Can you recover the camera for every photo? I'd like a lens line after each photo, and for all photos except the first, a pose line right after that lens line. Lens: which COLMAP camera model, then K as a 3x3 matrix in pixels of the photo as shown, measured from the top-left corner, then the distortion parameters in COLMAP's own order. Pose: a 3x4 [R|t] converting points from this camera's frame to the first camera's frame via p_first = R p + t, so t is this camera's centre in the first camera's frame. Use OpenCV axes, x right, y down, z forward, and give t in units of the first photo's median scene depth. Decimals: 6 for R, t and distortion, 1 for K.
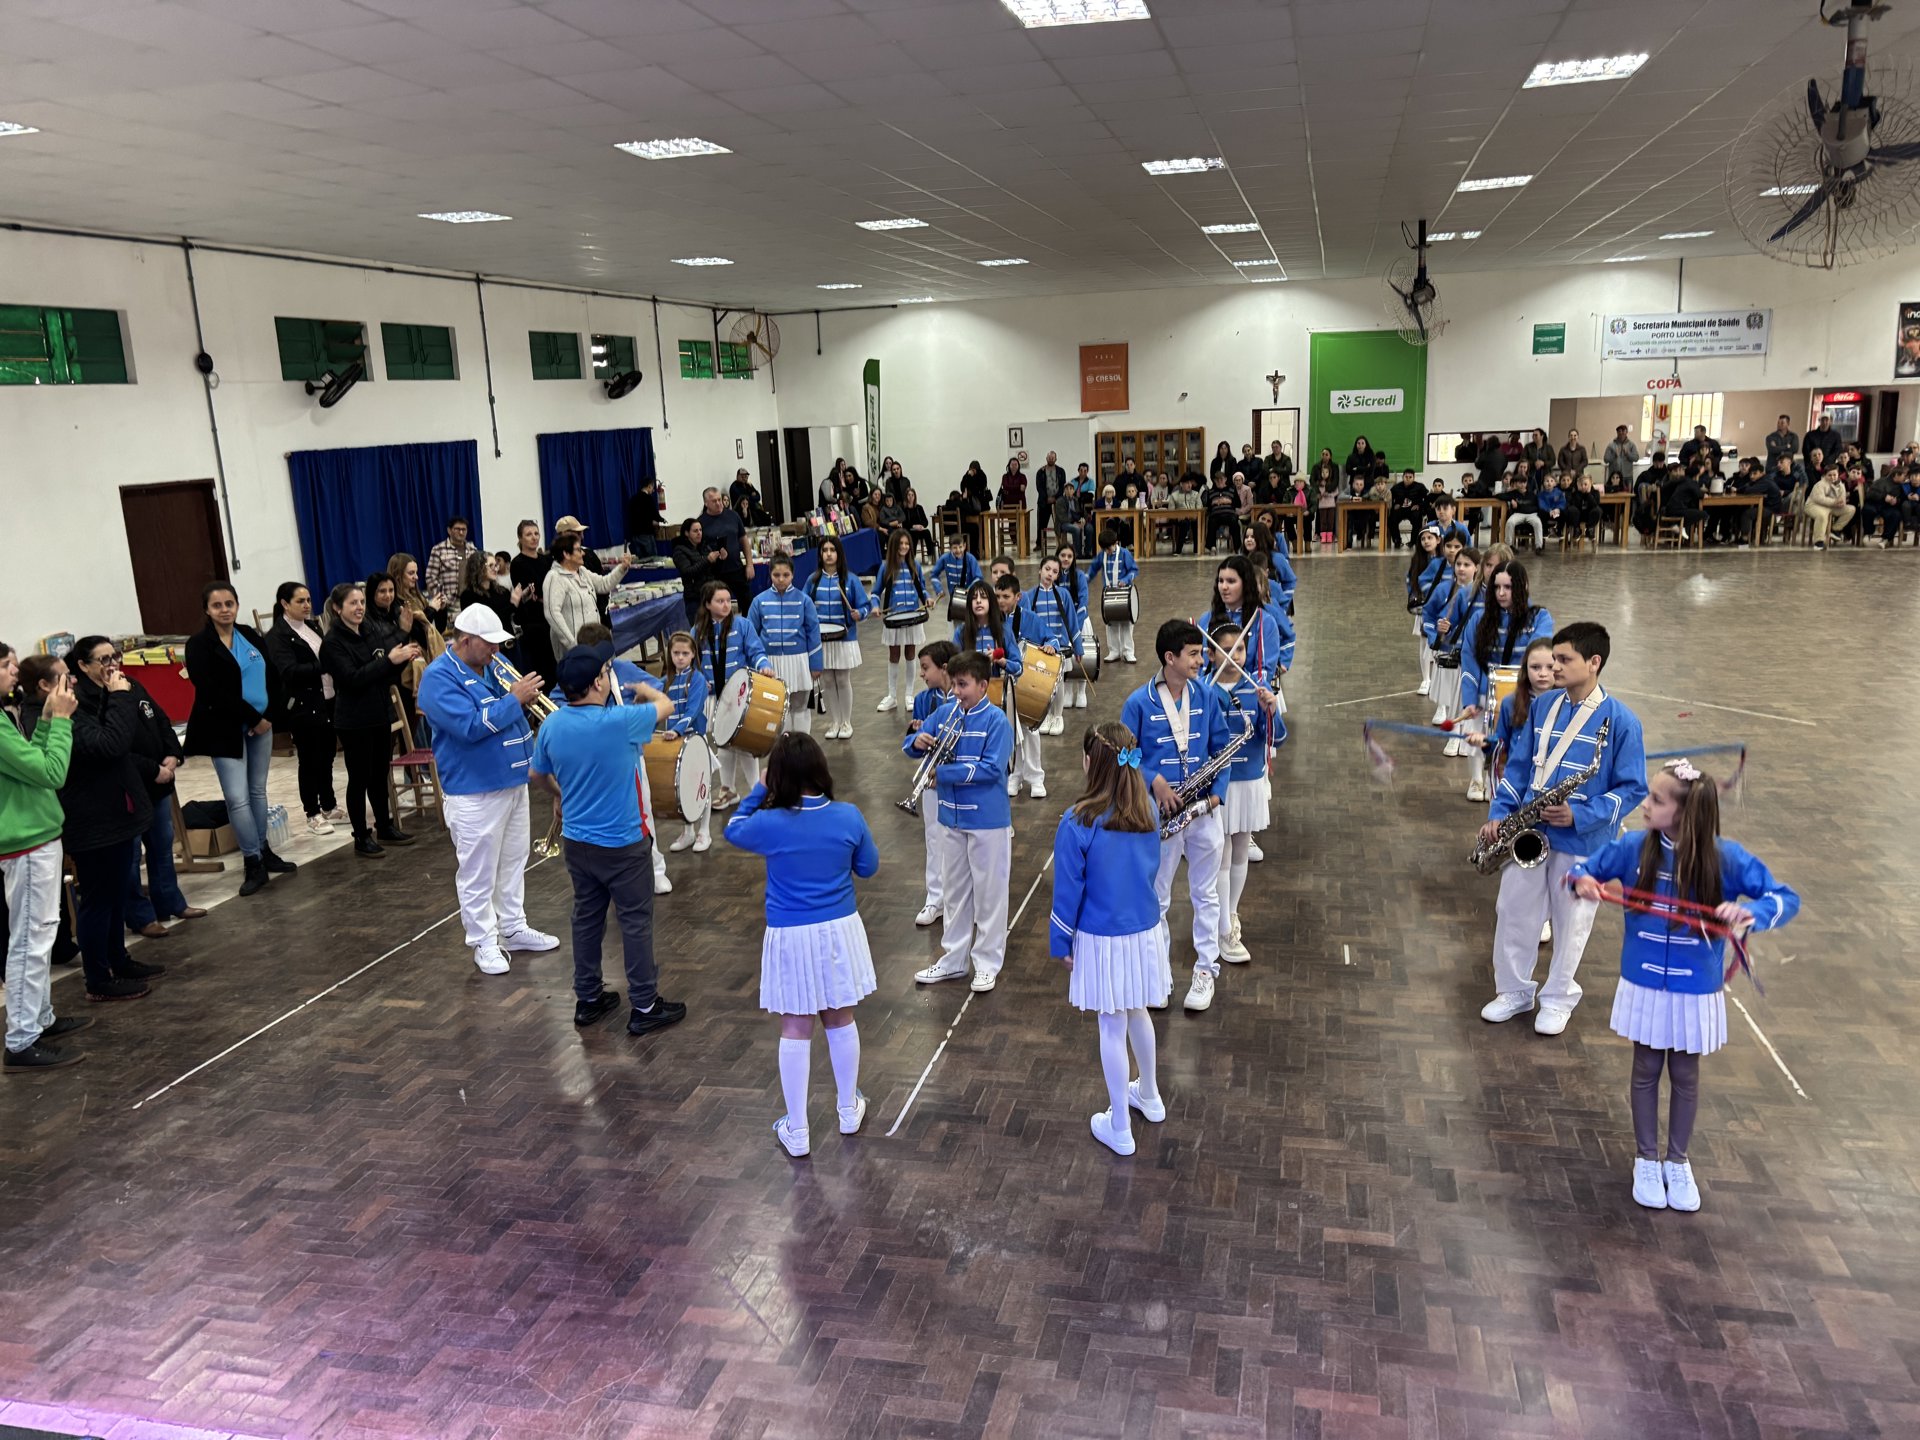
lens RADIAL K [[1447.1, 0, 968.4], [0, 1447.1, 722.5], [0, 0, 1]] dist [0.034974, -0.036616]
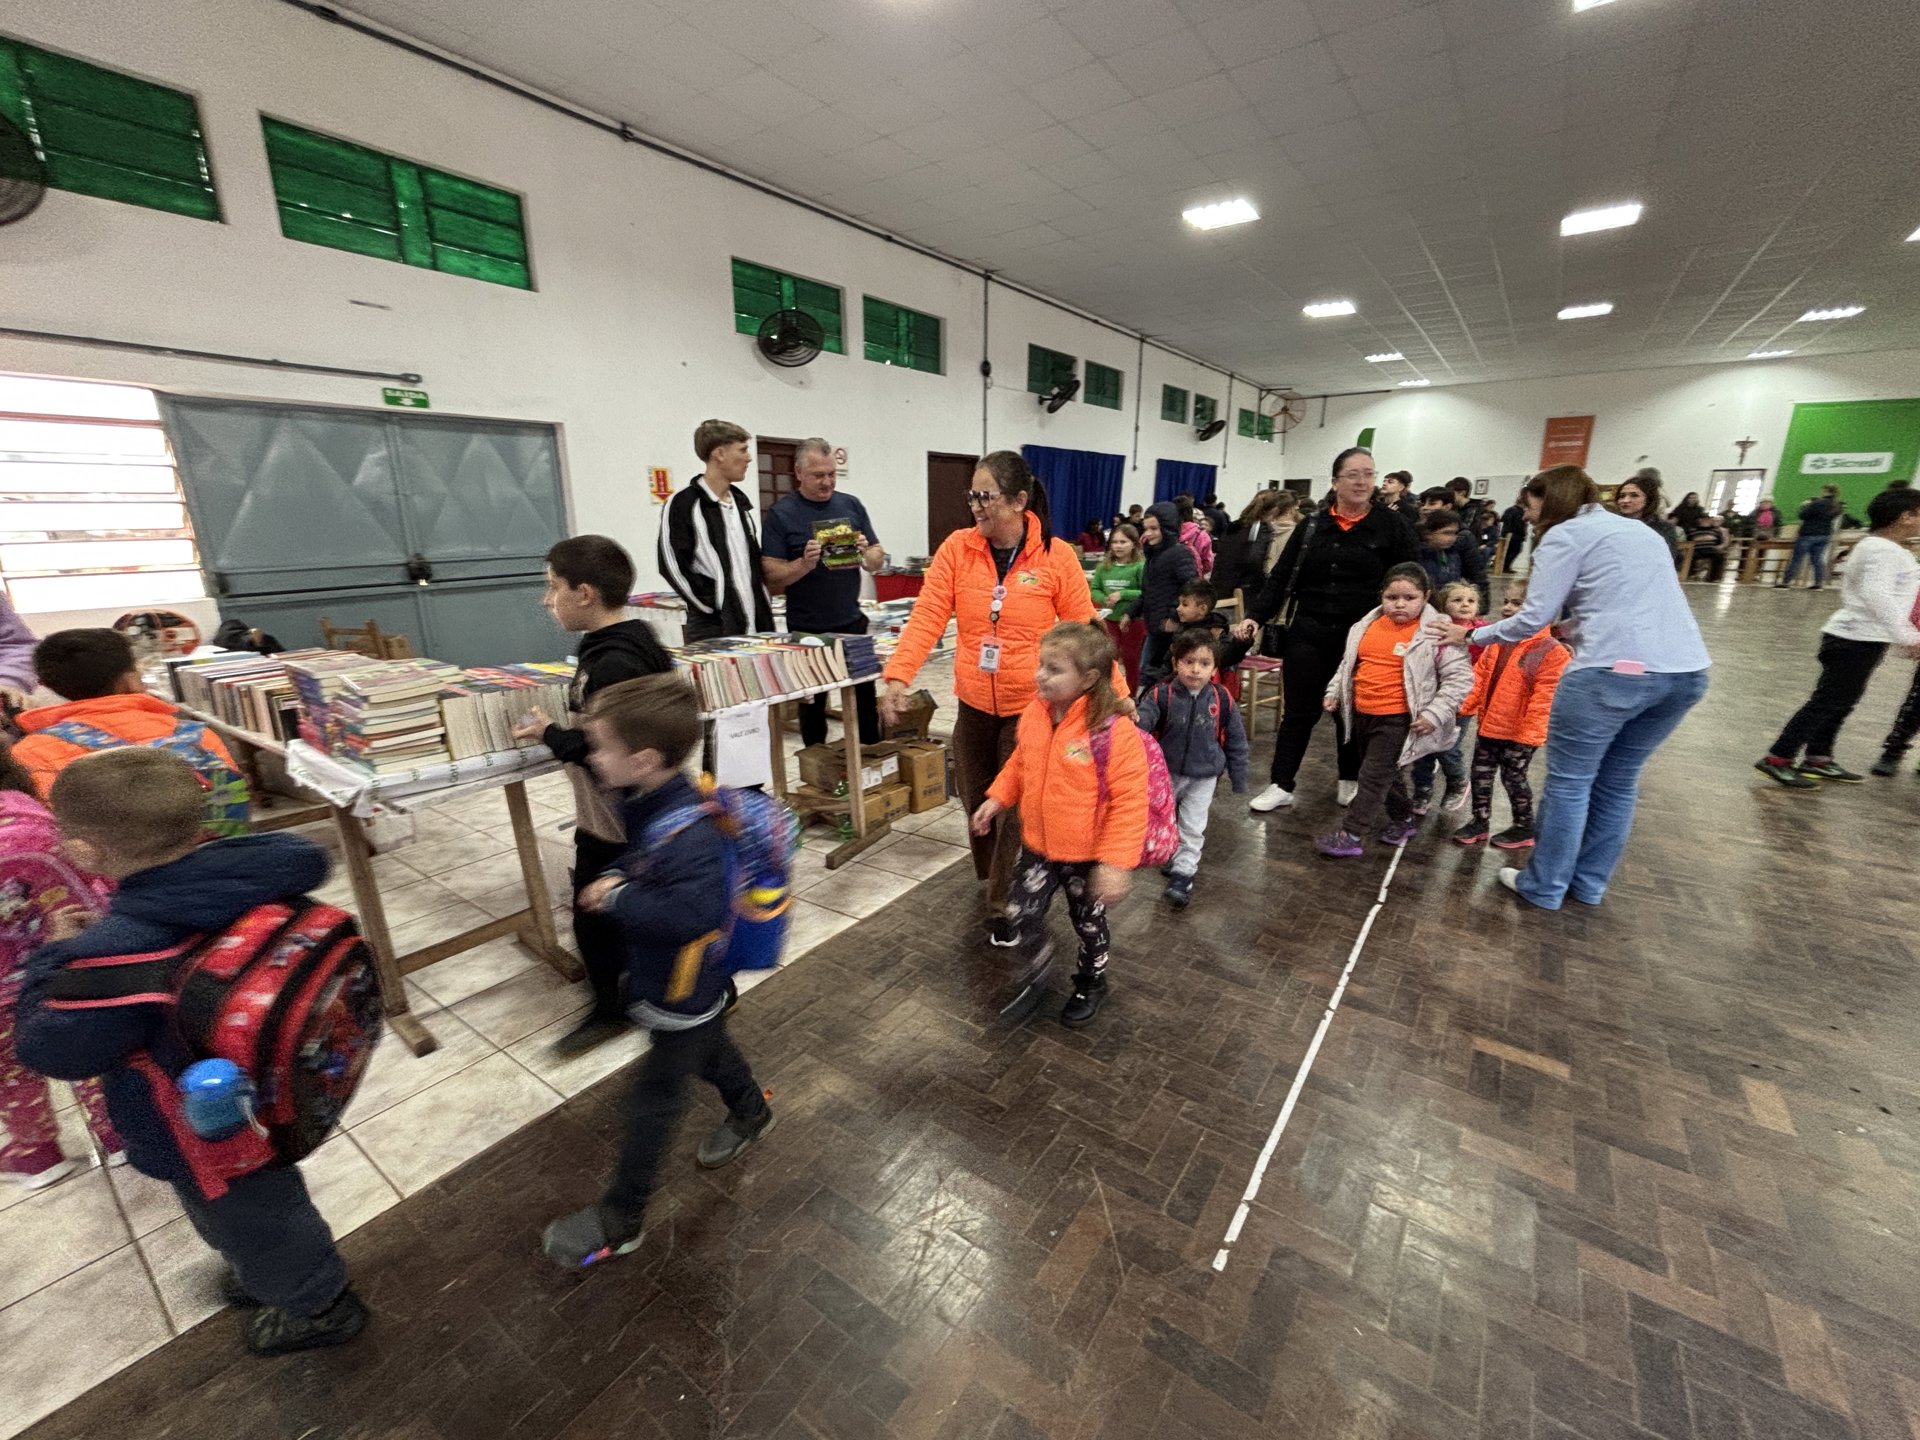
lens RADIAL K [[778.8, 0, 968.7], [0, 778.8, 719.2], [0, 0, 1]] dist [0.009330, -0.000119]
pose [[0.927903, 0.135983, -0.347136, -0.141936], [-0.116947, 0.990278, 0.075318, 0.016752], [0.354004, -0.029291, 0.934785, 0.176276]]
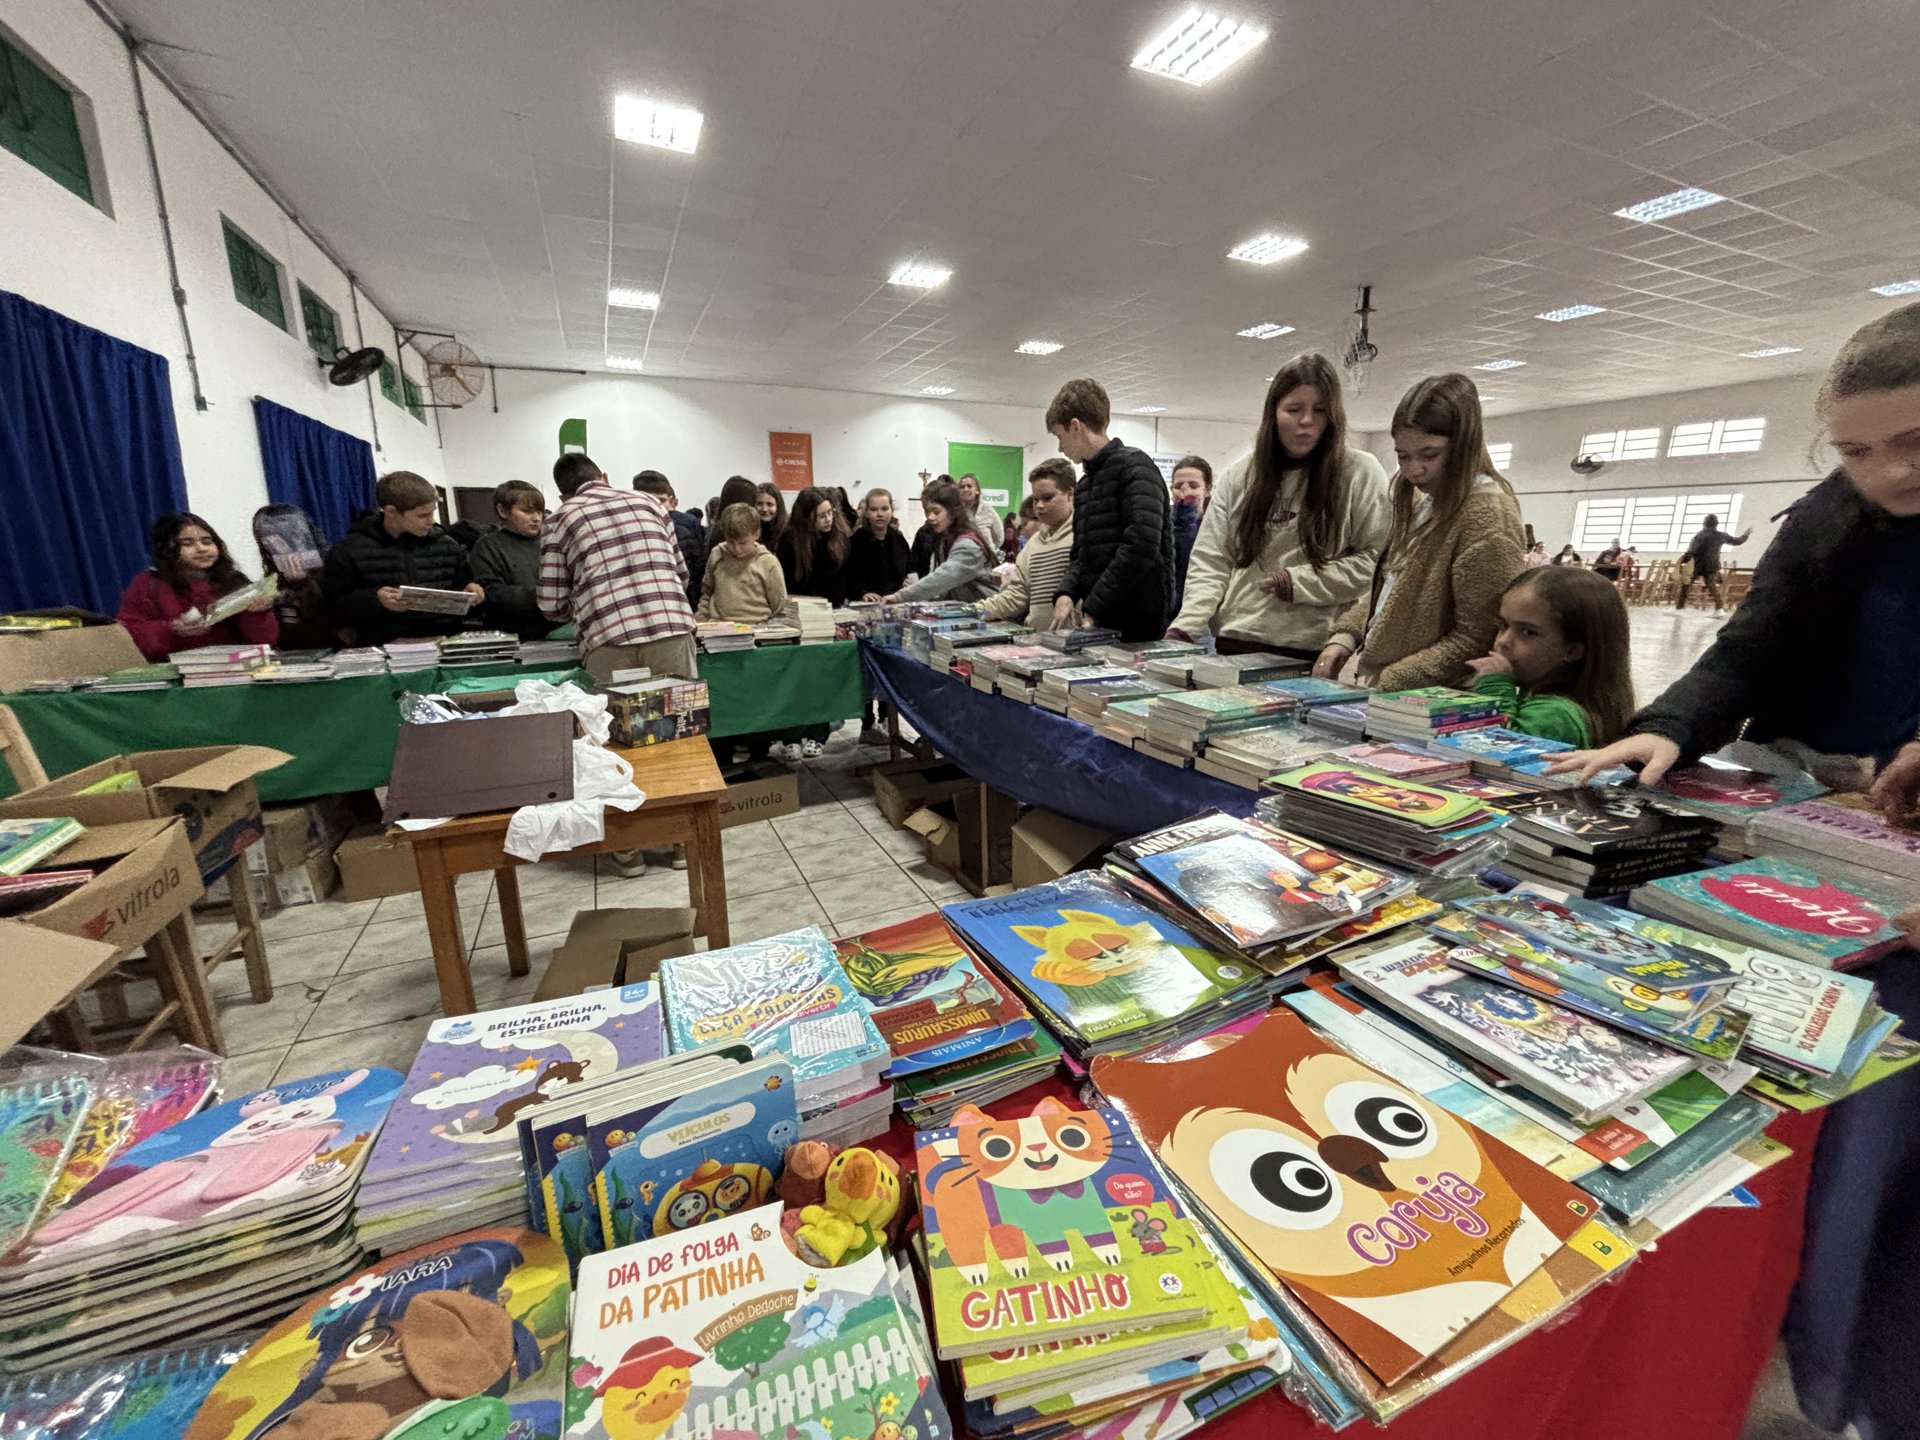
lens RADIAL K [[778.8, 0, 942.2], [0, 778.8, 709.5], [0, 0, 1]] dist [0.009330, -0.000119]
pose [[0.797280, -0.087493, 0.597235, -0.233769], [0.098160, 0.995062, 0.014735, -0.040623], [-0.595575, 0.046877, 0.801931, 0.493135]]
